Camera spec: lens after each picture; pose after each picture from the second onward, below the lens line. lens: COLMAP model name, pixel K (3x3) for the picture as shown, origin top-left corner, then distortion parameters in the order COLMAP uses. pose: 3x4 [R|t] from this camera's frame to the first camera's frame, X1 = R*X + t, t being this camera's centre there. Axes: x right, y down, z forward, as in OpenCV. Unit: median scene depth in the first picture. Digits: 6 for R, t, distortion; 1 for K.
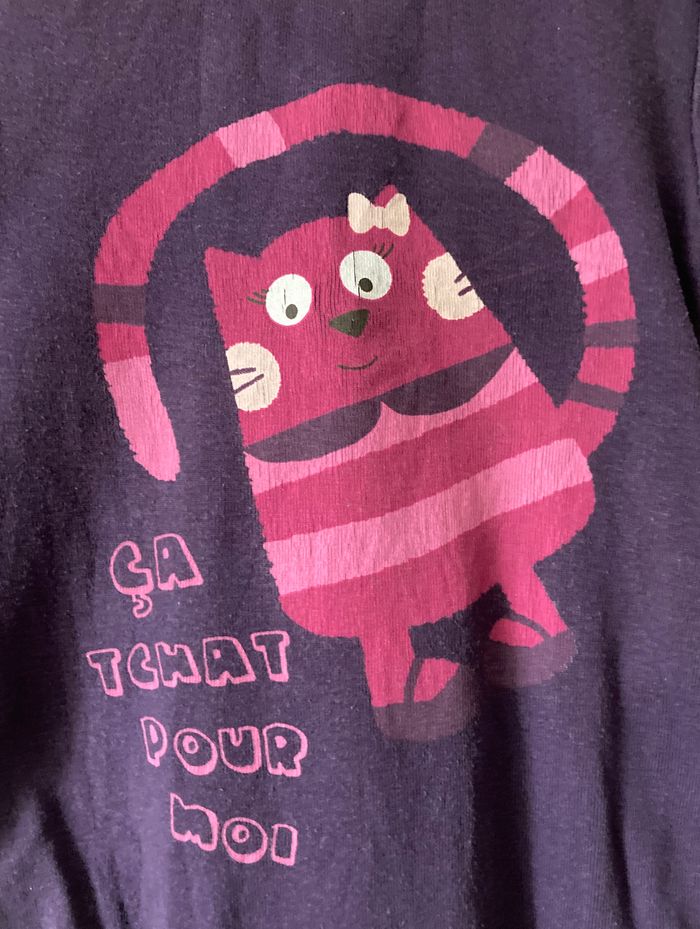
lens RADIAL K [[755.6, 0, 350.0], [0, 755.6, 464.5], [0, 0, 1]] dist [-0.000283, -0.000094]
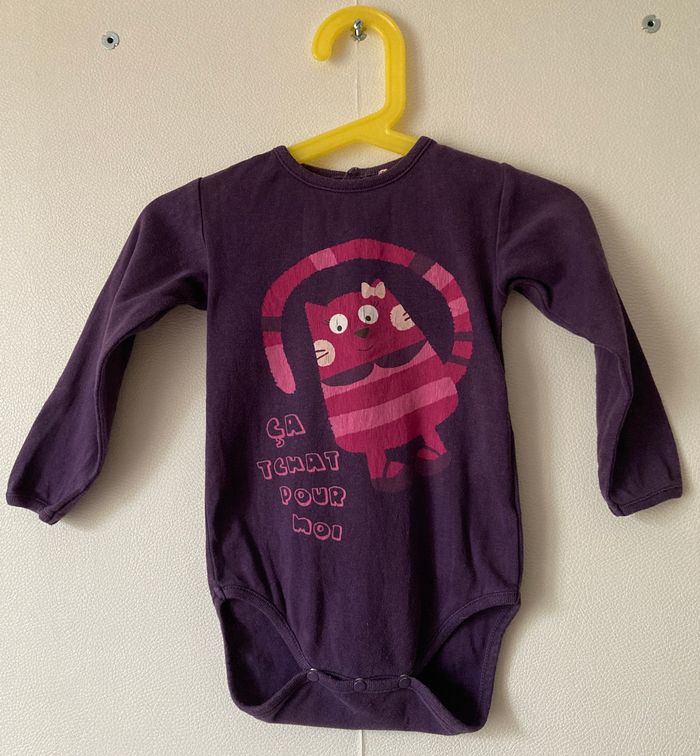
lens RADIAL K [[731.2, 0, 350.0], [0, 731.2, 378.0], [0, 0, 1]] dist [0.000983, 0.003667]
pose [[0.999927, -0.000121, -0.012060, -0.010868], [-0.000054, 0.999895, -0.014459, 0.004631], [0.012060, 0.014459, 0.999823, -1.480502]]
